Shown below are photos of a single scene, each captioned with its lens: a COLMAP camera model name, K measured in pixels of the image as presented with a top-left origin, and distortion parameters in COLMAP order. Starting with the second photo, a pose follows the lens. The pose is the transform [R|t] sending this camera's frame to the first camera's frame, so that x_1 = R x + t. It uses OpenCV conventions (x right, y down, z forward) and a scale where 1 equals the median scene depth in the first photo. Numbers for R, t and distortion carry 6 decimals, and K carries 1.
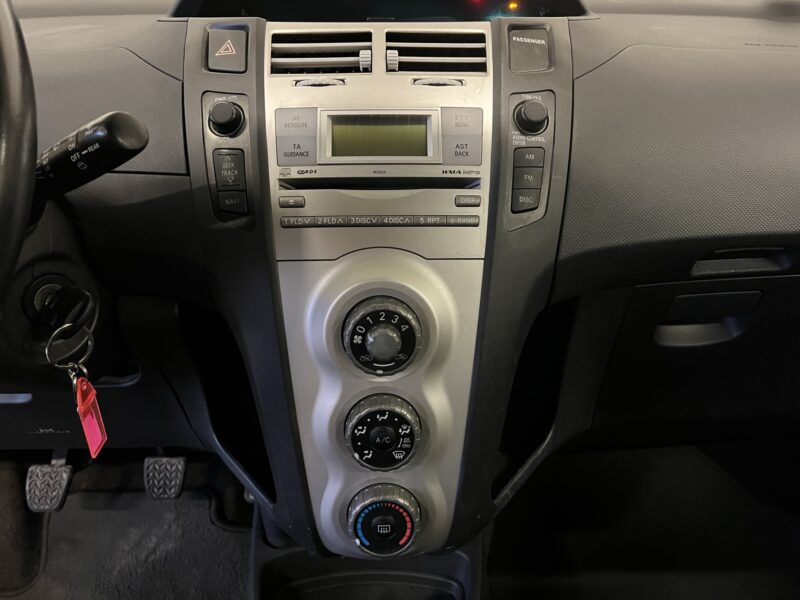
lens RADIAL K [[616.3, 0, 400.9], [0, 616.3, 281.3], [0, 0, 1]] dist [0.042481, -0.051102]
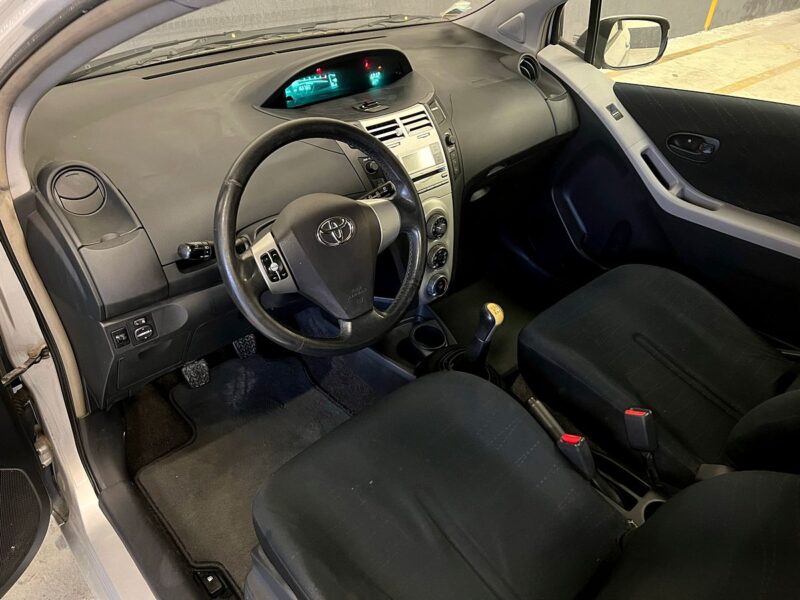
lens RADIAL K [[616.3, 0, 402.0], [0, 616.3, 301.0], [0, 0, 1]] dist [0.042481, -0.051102]
pose [[0.750968, -0.362464, 0.551966, -1.881255], [0.203900, 0.922320, 0.328254, -0.578855], [-0.628070, -0.133962, 0.766540, -1.228967]]
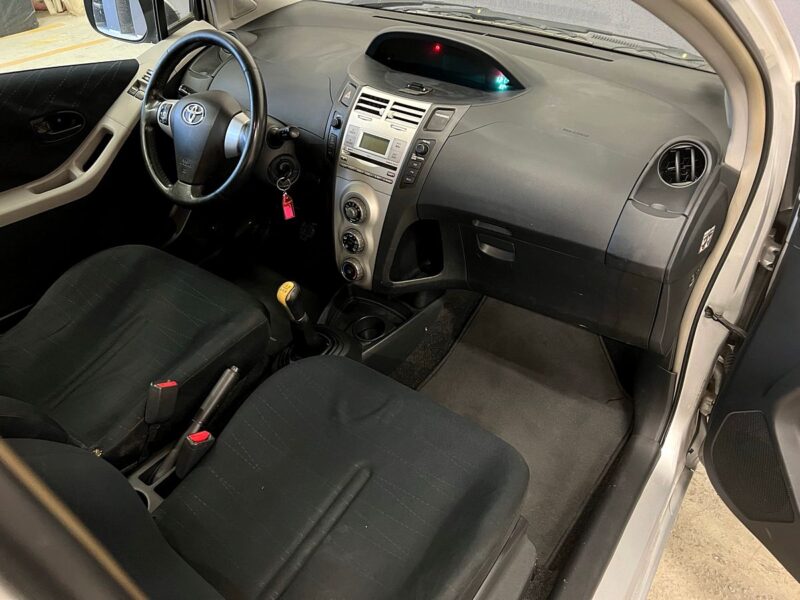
lens RADIAL K [[616.3, 0, 405.9], [0, 616.3, 305.7], [0, 0, 1]] dist [0.042481, -0.051102]
pose [[0.795515, 0.378227, -0.473392, 1.694600], [-0.233768, 0.912352, 0.336105, -0.535996], [0.559024, -0.156713, 0.814207, -1.340783]]
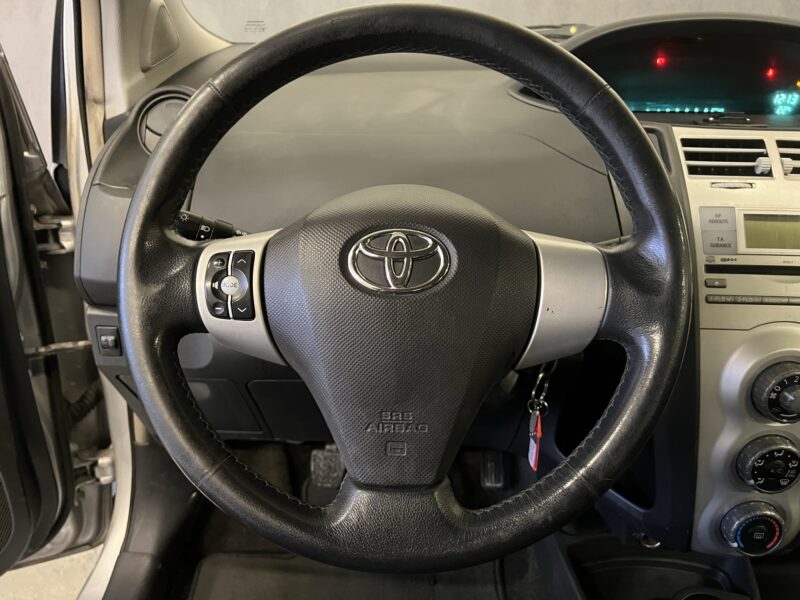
lens RADIAL K [[616.3, 0, 400.2], [0, 616.3, 296.2], [0, 0, 1]] dist [0.042481, -0.051102]
pose [[0.998498, 0.042489, -0.034591, -0.751830], [-0.040089, 0.996925, 0.067335, -0.156548], [0.037346, -0.065847, 0.997131, -0.288281]]
